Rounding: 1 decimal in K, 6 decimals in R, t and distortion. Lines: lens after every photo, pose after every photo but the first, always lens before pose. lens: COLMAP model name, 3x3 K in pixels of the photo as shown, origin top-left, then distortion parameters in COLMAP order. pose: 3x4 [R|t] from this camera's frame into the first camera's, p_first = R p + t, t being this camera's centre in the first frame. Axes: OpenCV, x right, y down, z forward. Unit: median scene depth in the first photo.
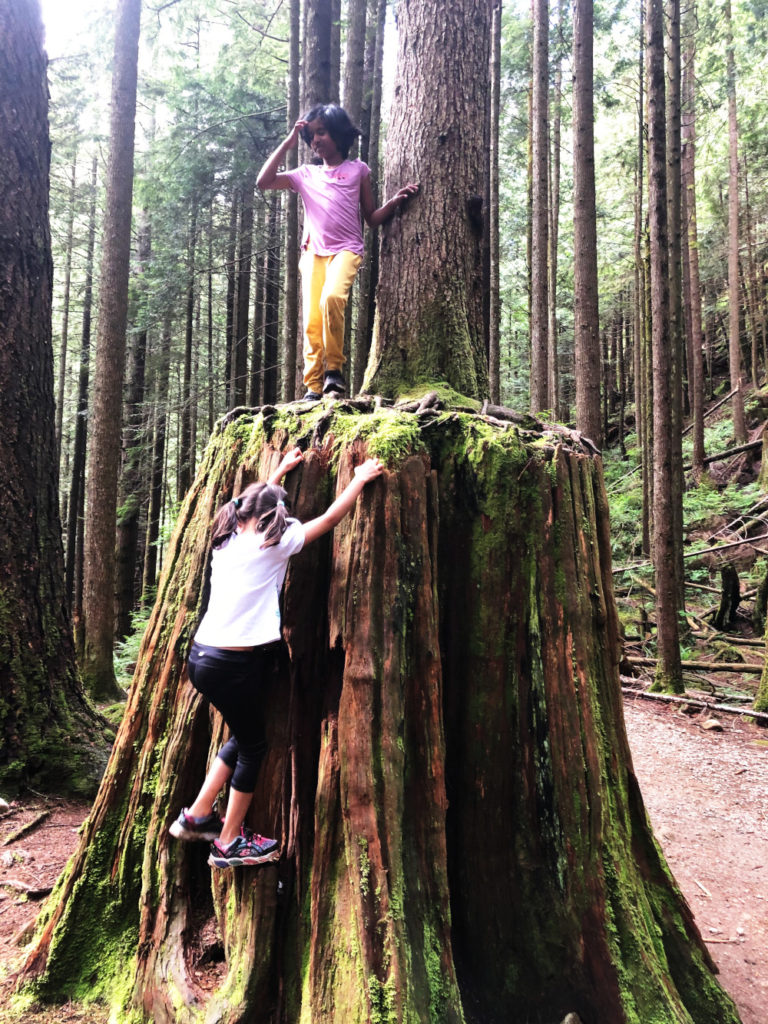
lens RADIAL K [[854.8, 0, 384.0], [0, 854.8, 512.0], [0, 0, 1]] dist [0.080985, -0.090307]
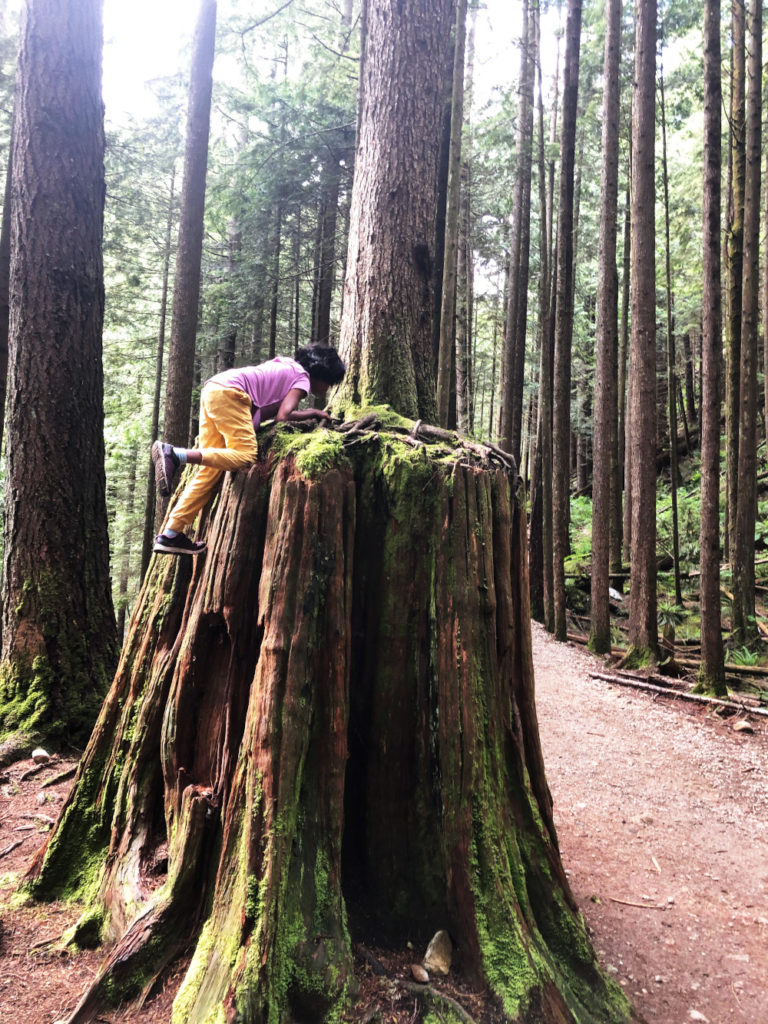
lens RADIAL K [[854.8, 0, 384.0], [0, 854.8, 512.0], [0, 0, 1]] dist [0.080985, -0.090307]
pose [[0.993546, 0.017272, -0.112108, 0.233795], [-0.016867, 0.999847, 0.004564, -0.011637], [0.112170, -0.002644, 0.993686, -0.189037]]
